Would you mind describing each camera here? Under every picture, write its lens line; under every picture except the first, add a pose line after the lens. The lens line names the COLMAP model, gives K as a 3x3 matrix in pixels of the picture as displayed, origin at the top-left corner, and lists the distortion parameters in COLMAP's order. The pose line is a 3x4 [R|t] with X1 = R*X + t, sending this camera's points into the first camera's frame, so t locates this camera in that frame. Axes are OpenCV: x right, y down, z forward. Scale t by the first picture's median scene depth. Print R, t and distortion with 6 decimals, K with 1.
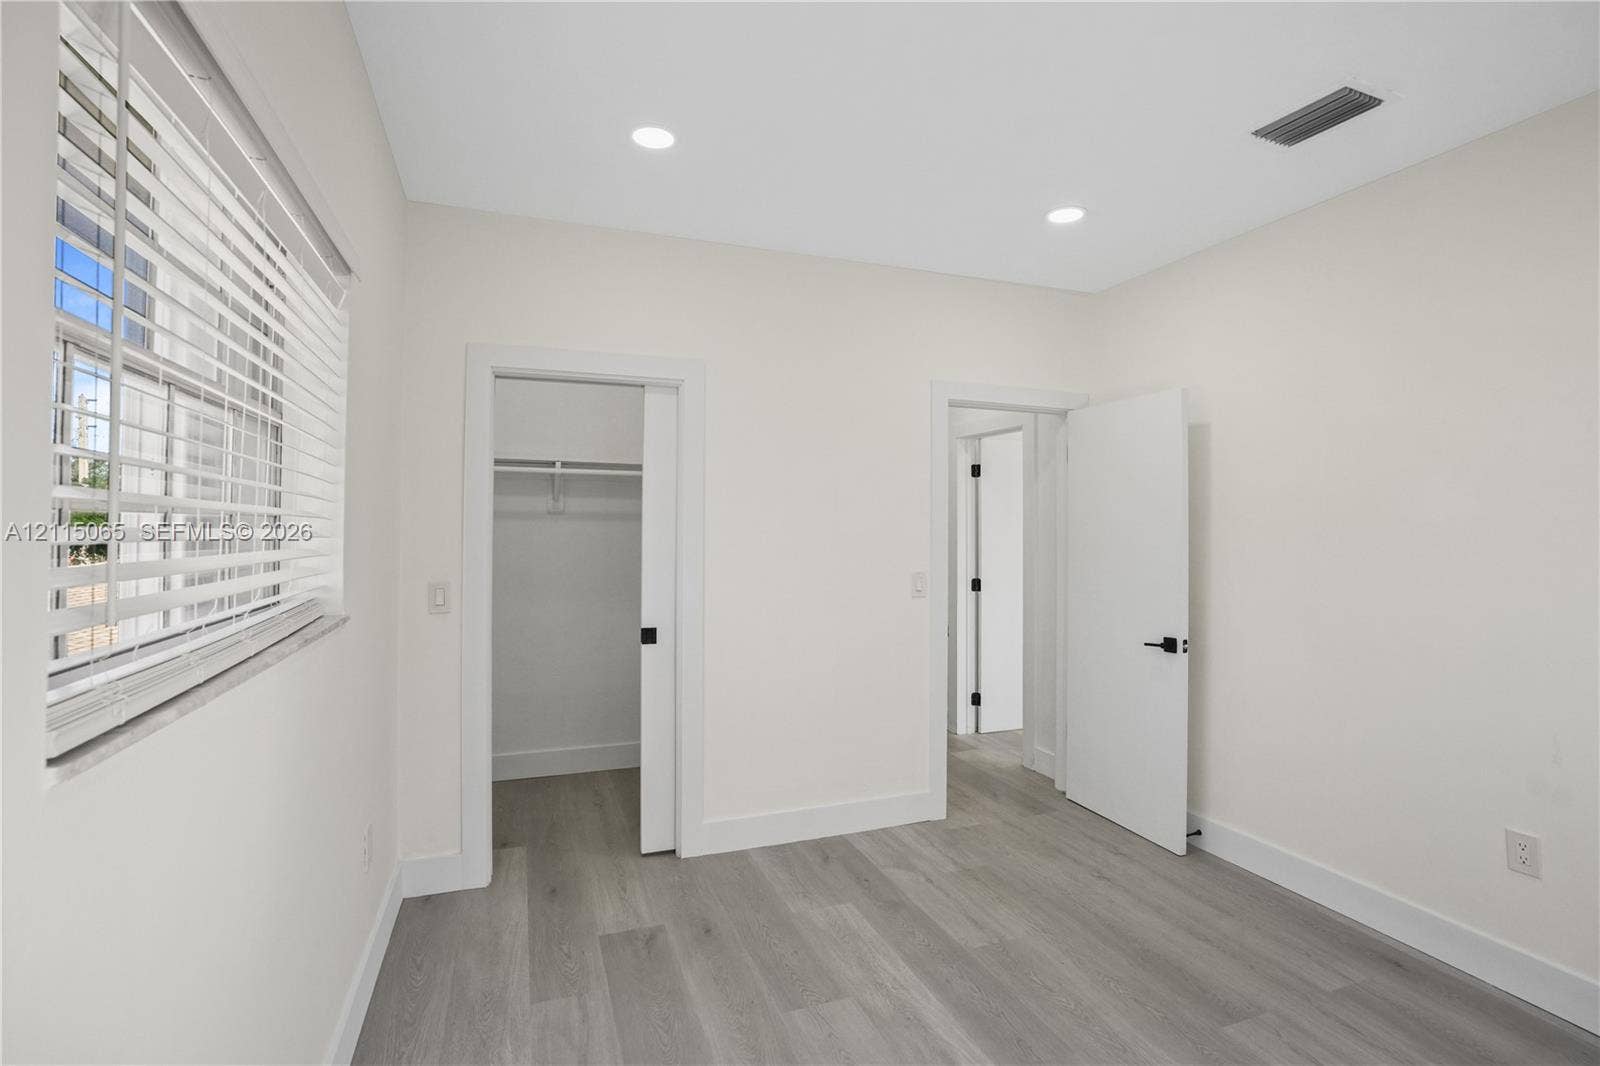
lens RADIAL K [[762.8, 0, 800.6], [0, 762.8, 501.9], [0, 0, 1]] dist [-0.028391, 0.000011]
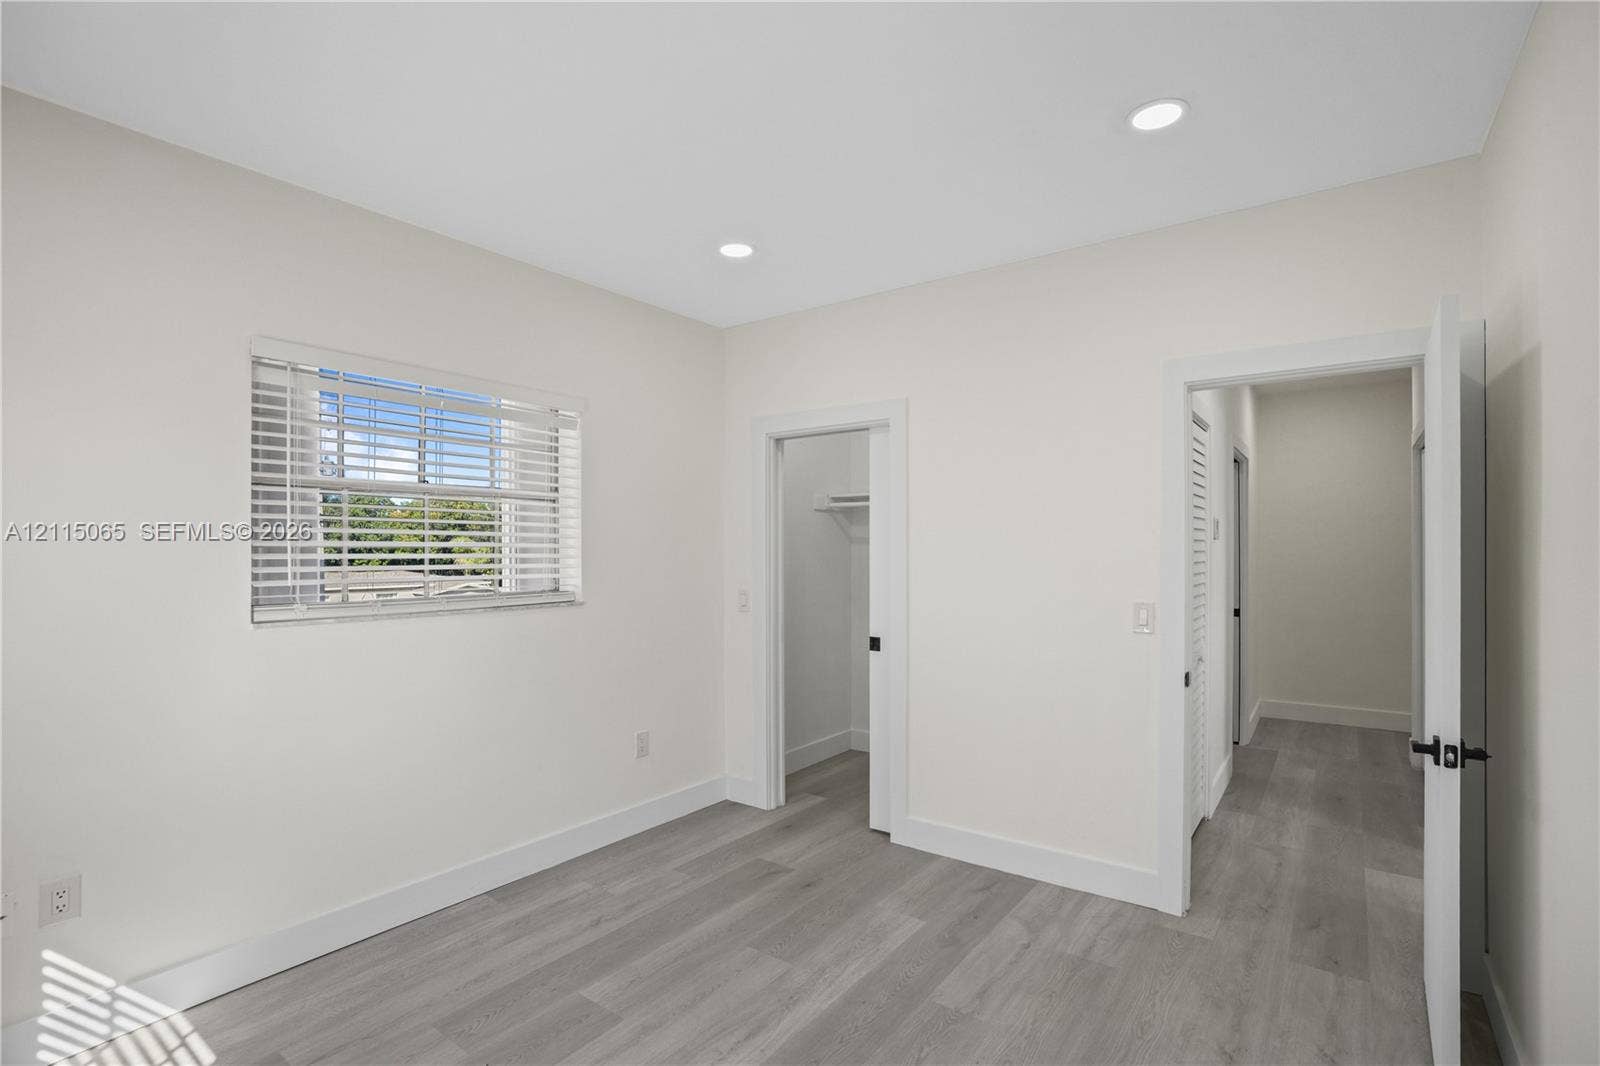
lens RADIAL K [[757.3, 0, 799.0], [0, 757.3, 541.1], [0, 0, 1]] dist [-0.017386, 0.000840]
pose [[0.524521, -0.017103, -0.851226, 0.760341], [0.042755, 0.999066, 0.006272, 0.008103], [0.850323, -0.039684, 0.524763, 0.316262]]
